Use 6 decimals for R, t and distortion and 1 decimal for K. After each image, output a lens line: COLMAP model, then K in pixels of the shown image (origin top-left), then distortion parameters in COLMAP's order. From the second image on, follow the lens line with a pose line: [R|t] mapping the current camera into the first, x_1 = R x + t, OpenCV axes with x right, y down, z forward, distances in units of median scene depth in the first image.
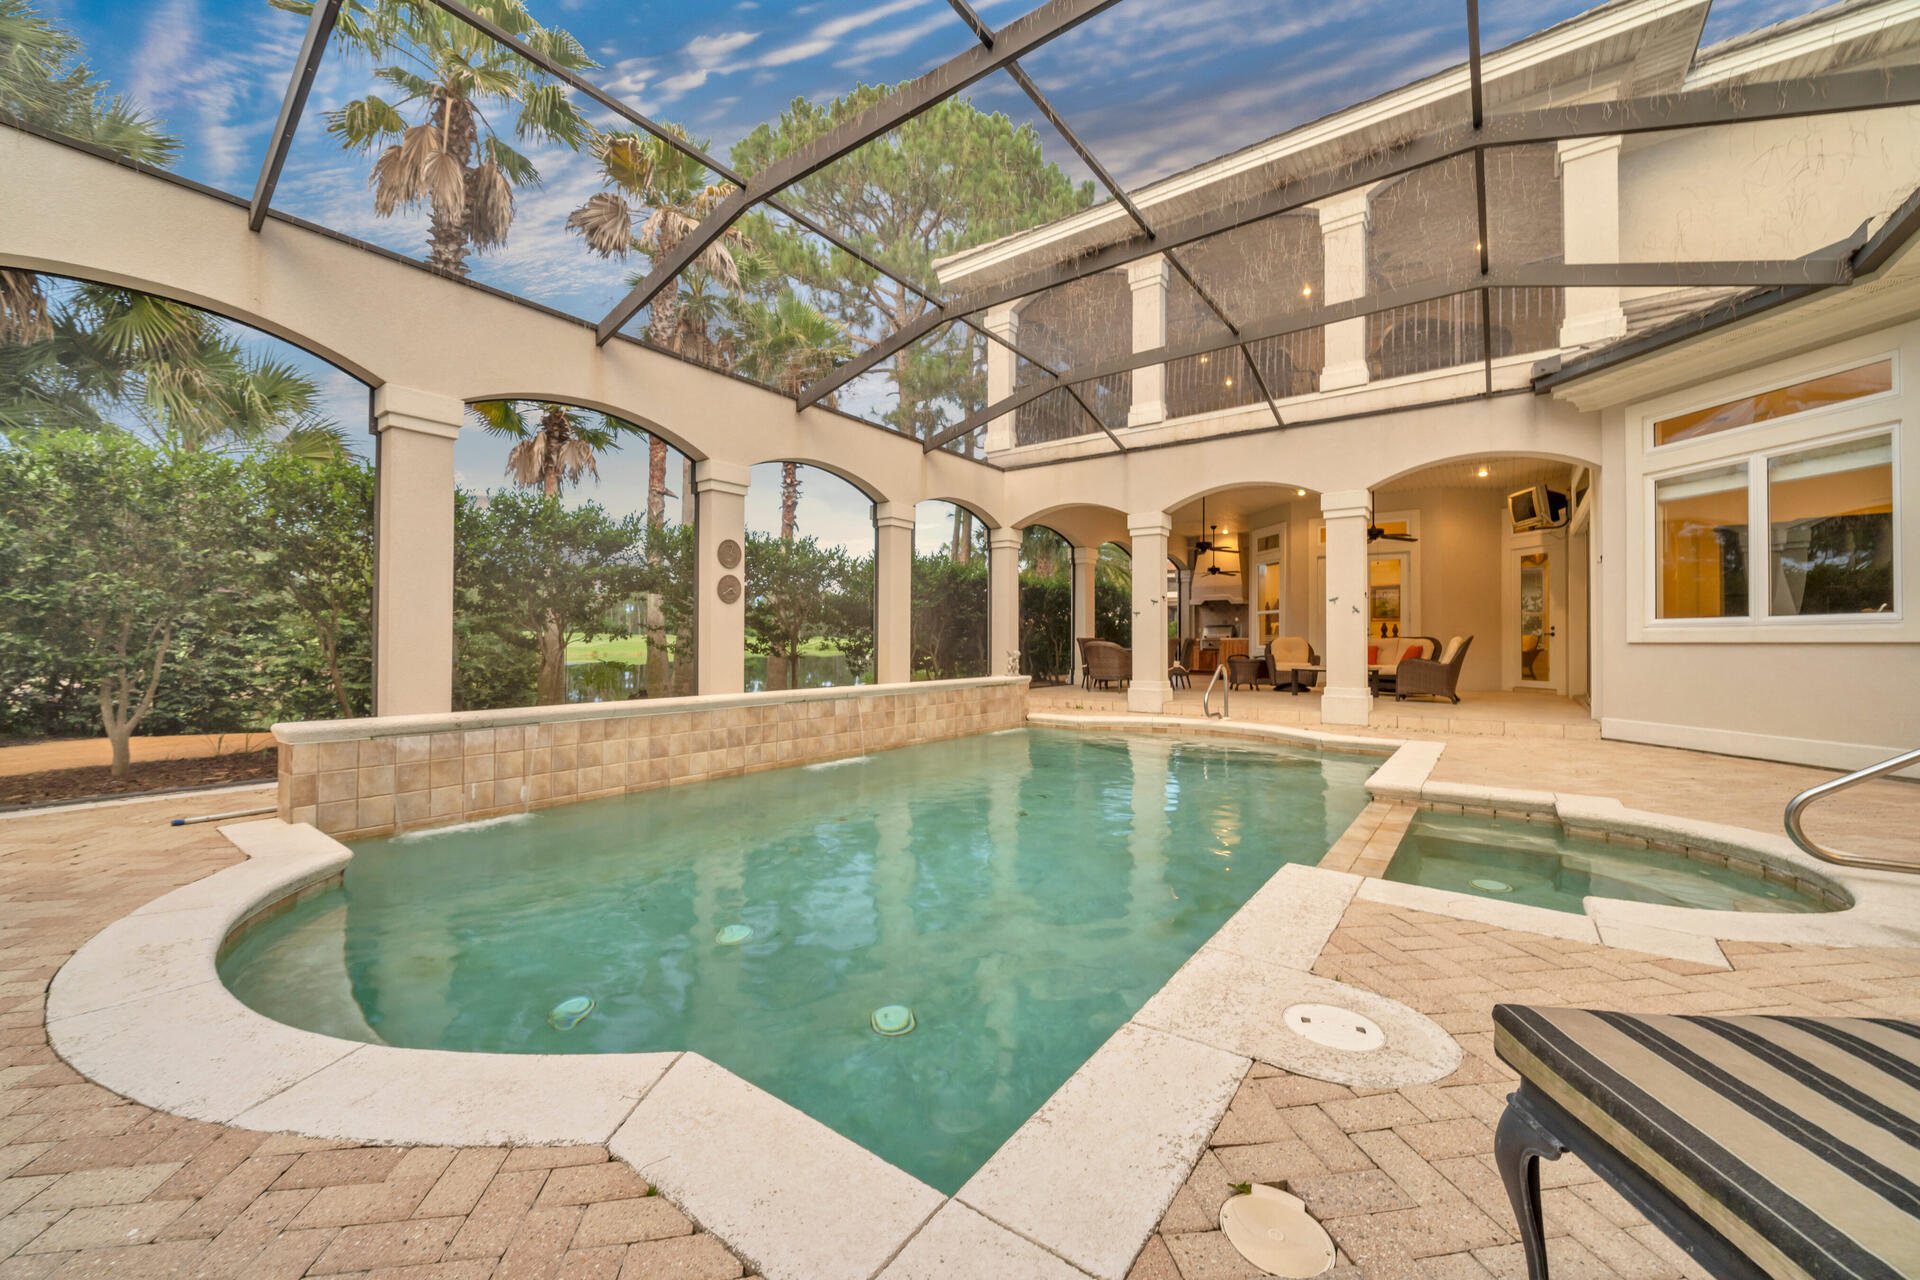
lens RADIAL K [[762.8, 0, 952.9], [0, 762.8, 642.2], [0, 0, 1]] dist [-0.000952, -0.000397]
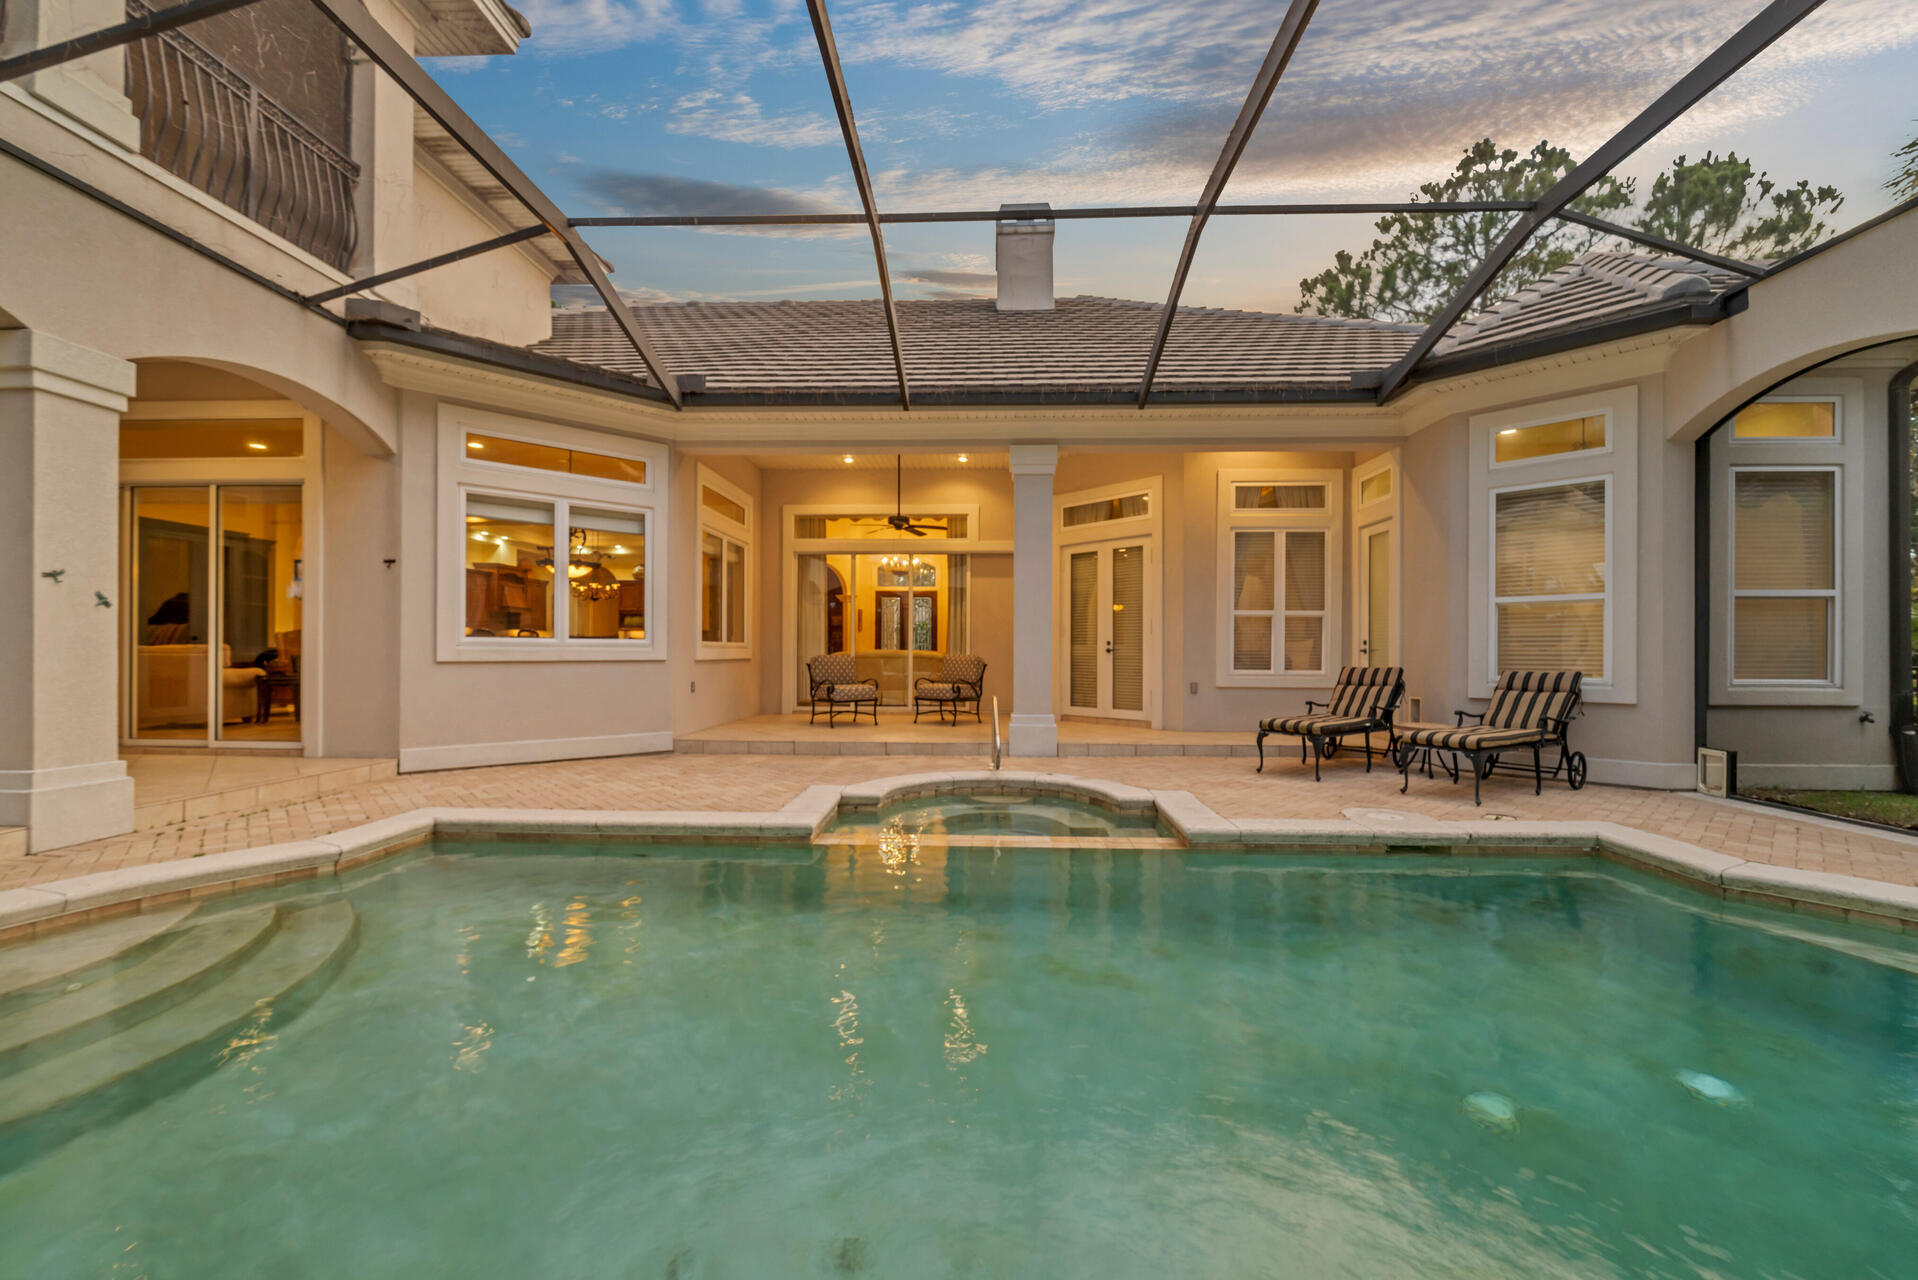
lens RADIAL K [[762.0, 0, 948.1], [0, 762.0, 645.4], [0, 0, 1]] dist [-0.000952, -0.000397]
pose [[-0.562780, 0.000395, 0.826607, -0.197020], [-0.006966, 0.999962, -0.005220, -0.017558], [-0.826577, -0.008696, -0.562756, 0.956267]]
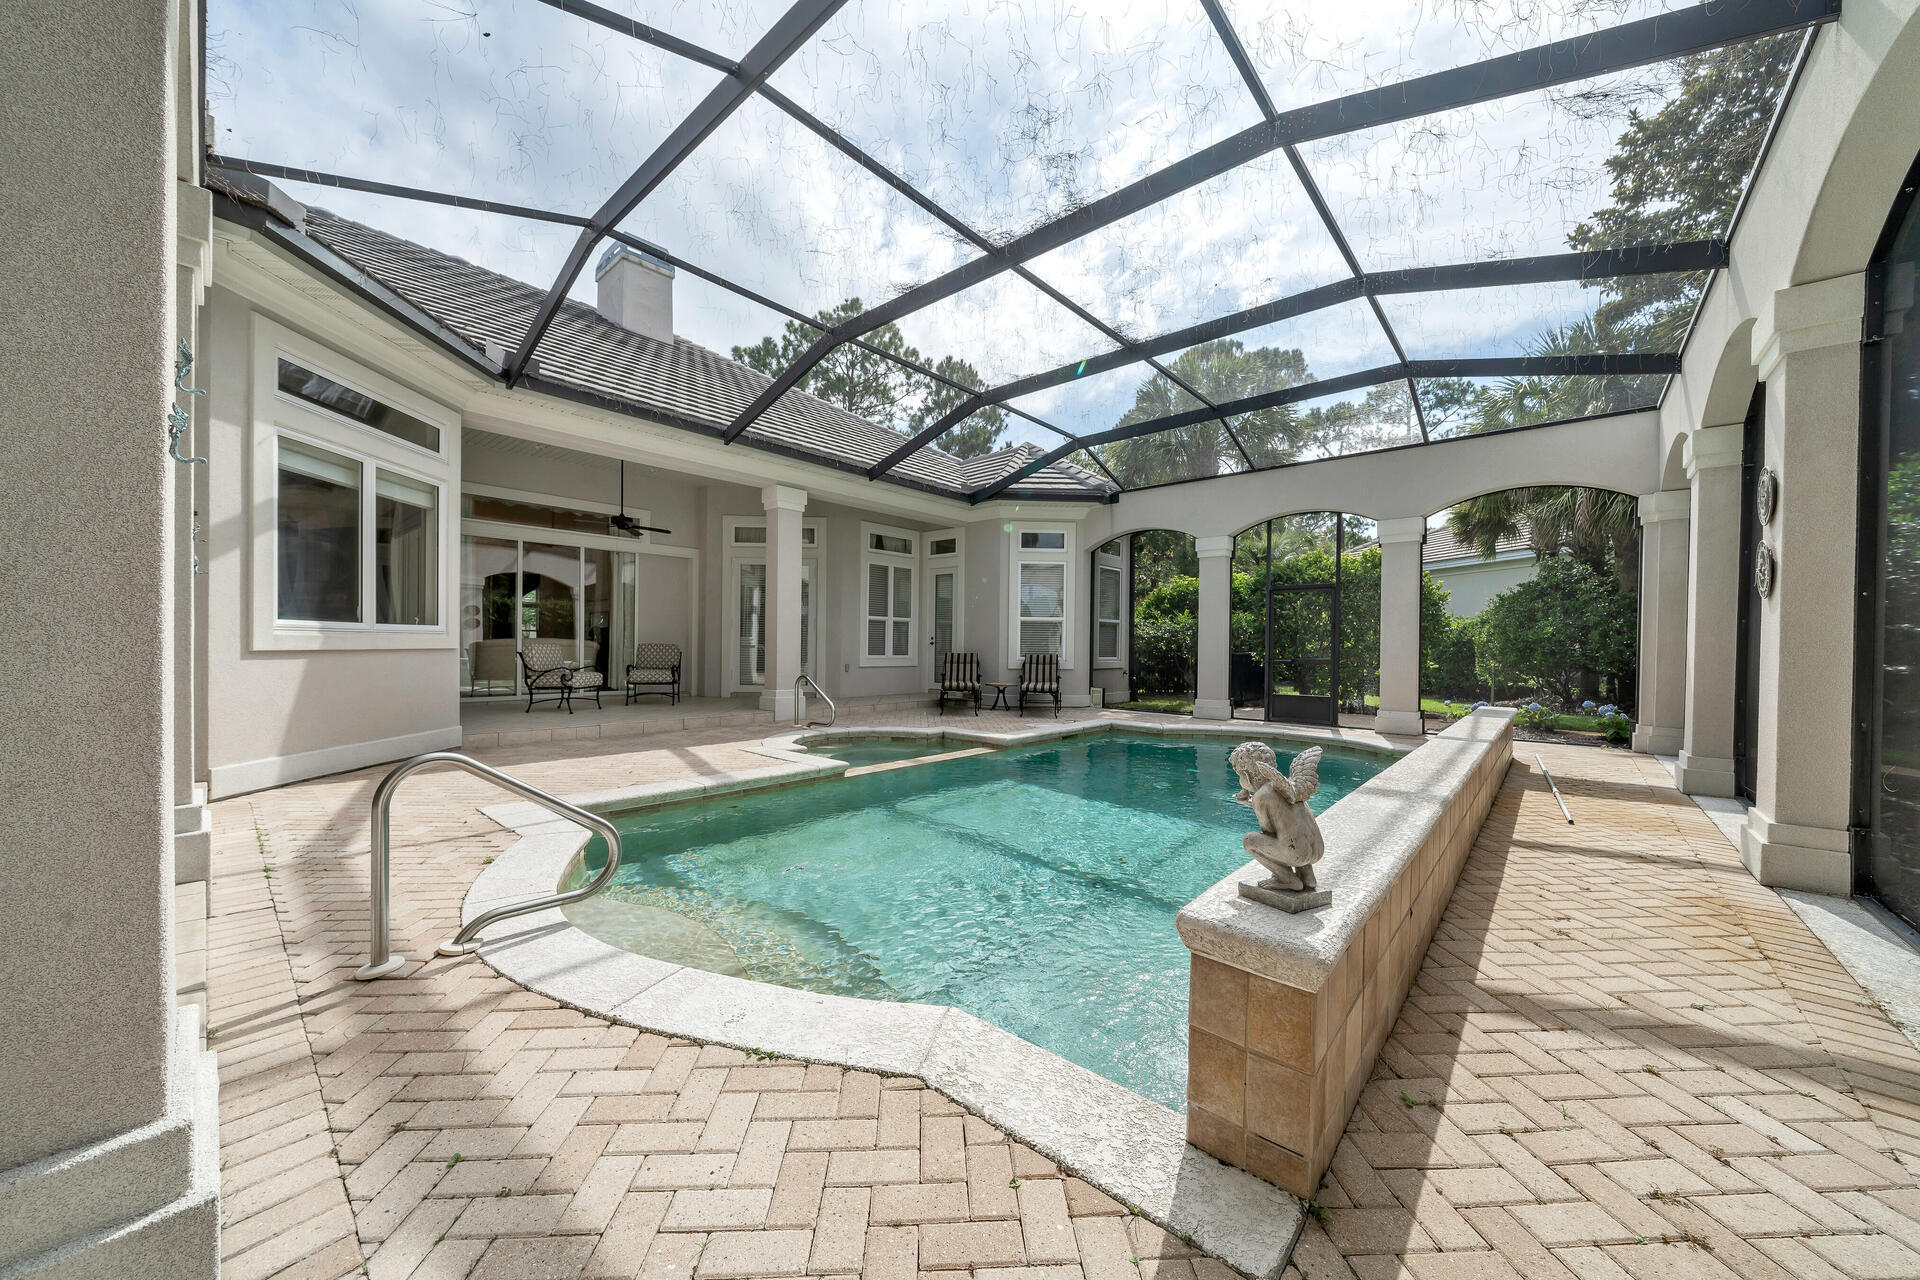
lens RADIAL K [[673.5, 0, 959.4], [0, 673.5, 647.6], [0, 0, 1]] dist [-0.000133, -0.000154]
pose [[-0.995560, -0.013688, 0.093124, 0.175588], [-0.013694, 0.999906, 0.000581, -0.011620], [-0.093123, -0.000697, -0.995654, 1.471828]]
